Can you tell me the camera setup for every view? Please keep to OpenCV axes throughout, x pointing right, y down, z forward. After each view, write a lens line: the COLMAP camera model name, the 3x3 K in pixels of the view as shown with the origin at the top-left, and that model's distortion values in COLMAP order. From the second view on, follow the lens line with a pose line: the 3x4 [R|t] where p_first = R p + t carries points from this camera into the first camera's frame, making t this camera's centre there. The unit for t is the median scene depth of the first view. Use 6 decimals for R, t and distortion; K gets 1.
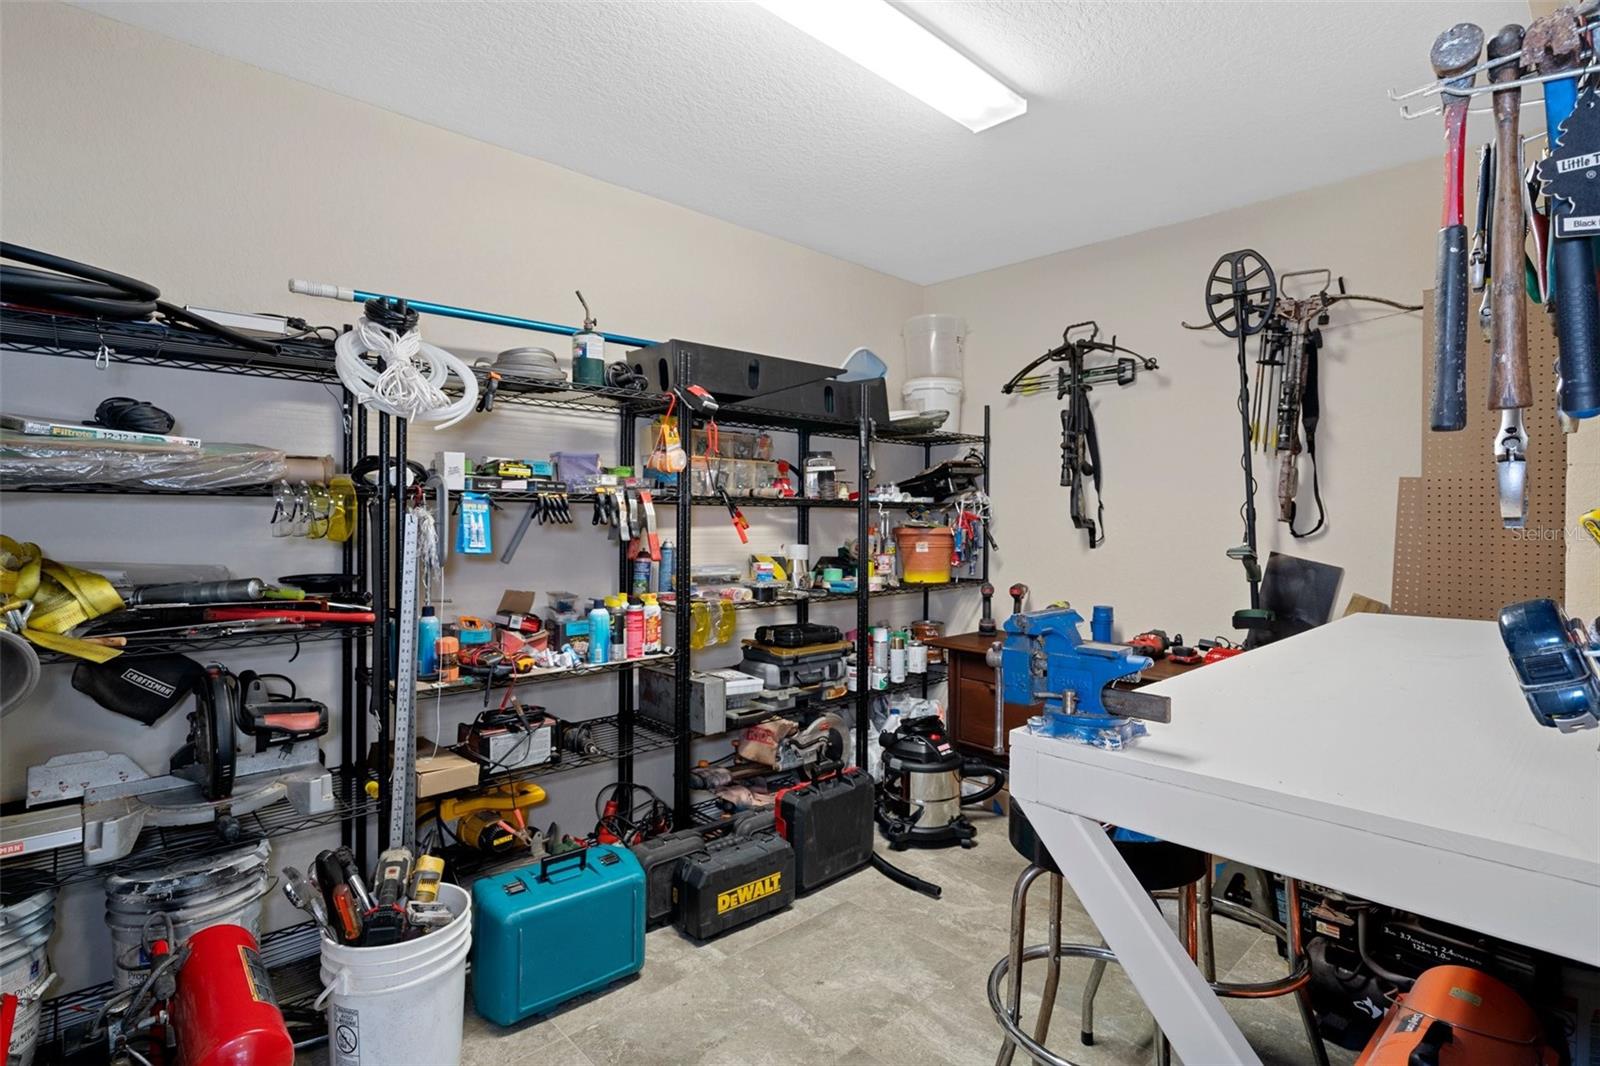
lens RADIAL K [[774.6, 0, 765.0], [0, 774.6, 515.5], [0, 0, 1]] dist [-0.000605, -0.000707]
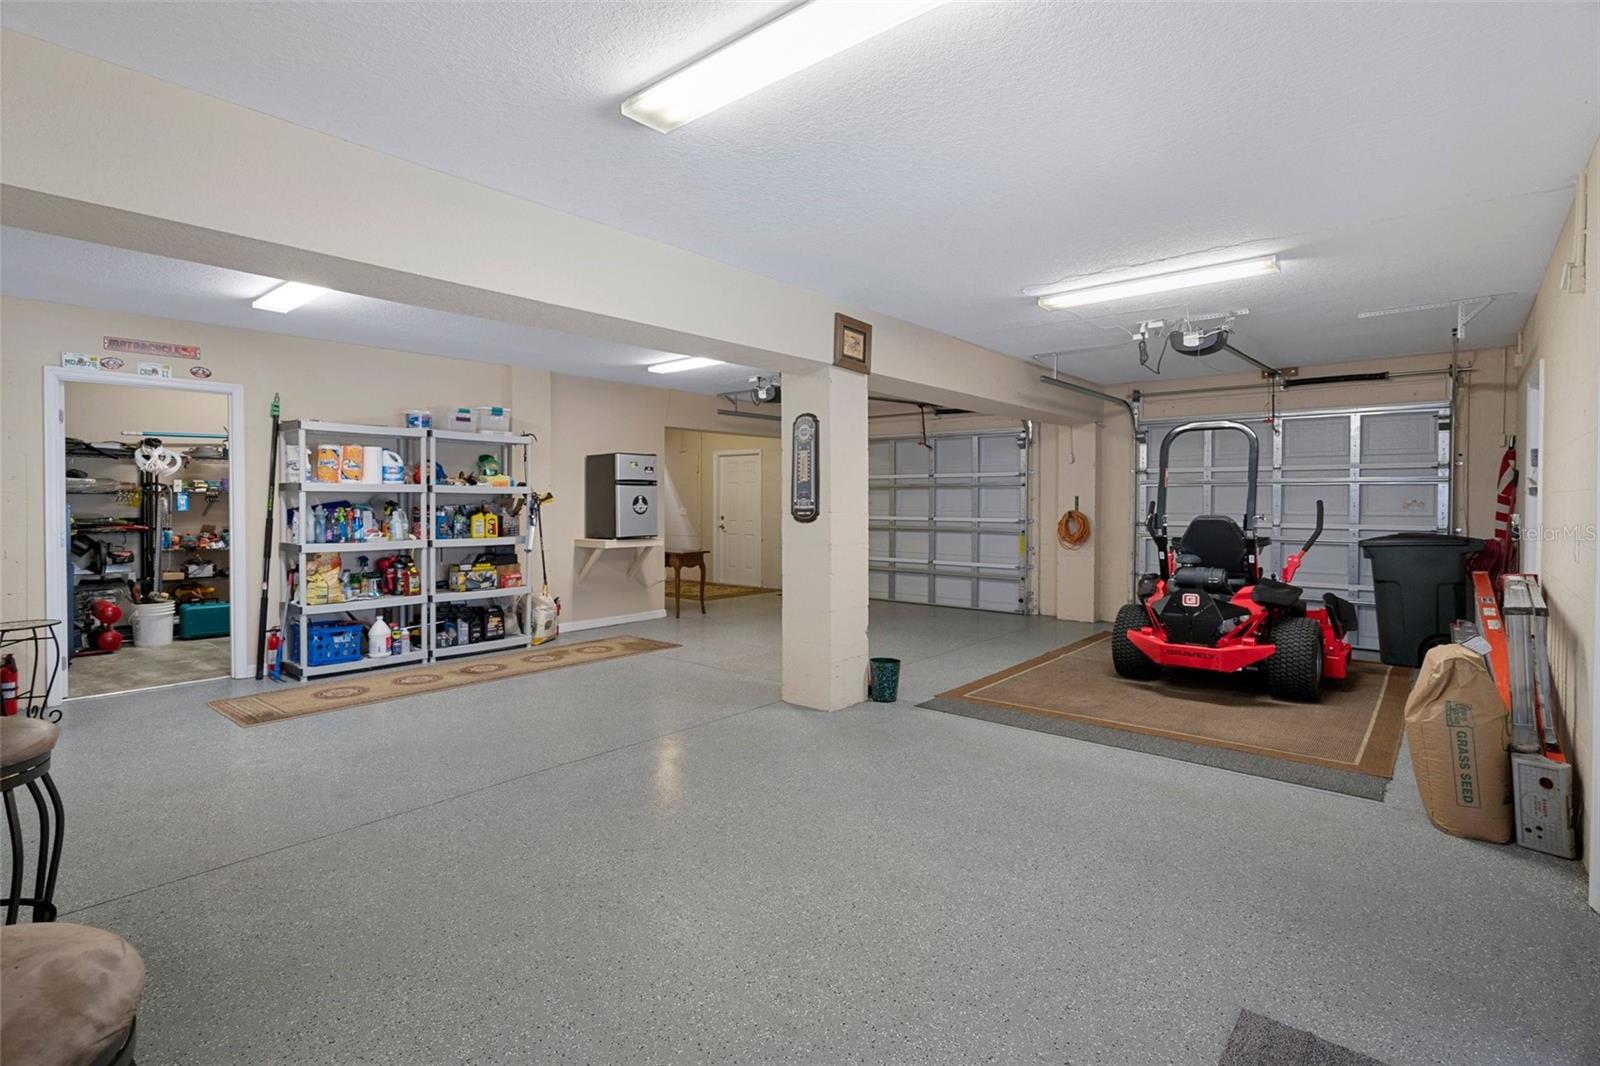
lens RADIAL K [[774.6, 0, 765.0], [0, 774.6, 515.5], [0, 0, 1]] dist [-0.000605, -0.000707]
pose [[0.993071, -0.002415, 0.117494, 1.842740], [0.000292, 0.999837, 0.018079, 0.009728], [-0.117519, -0.017920, 0.992909, -2.788173]]
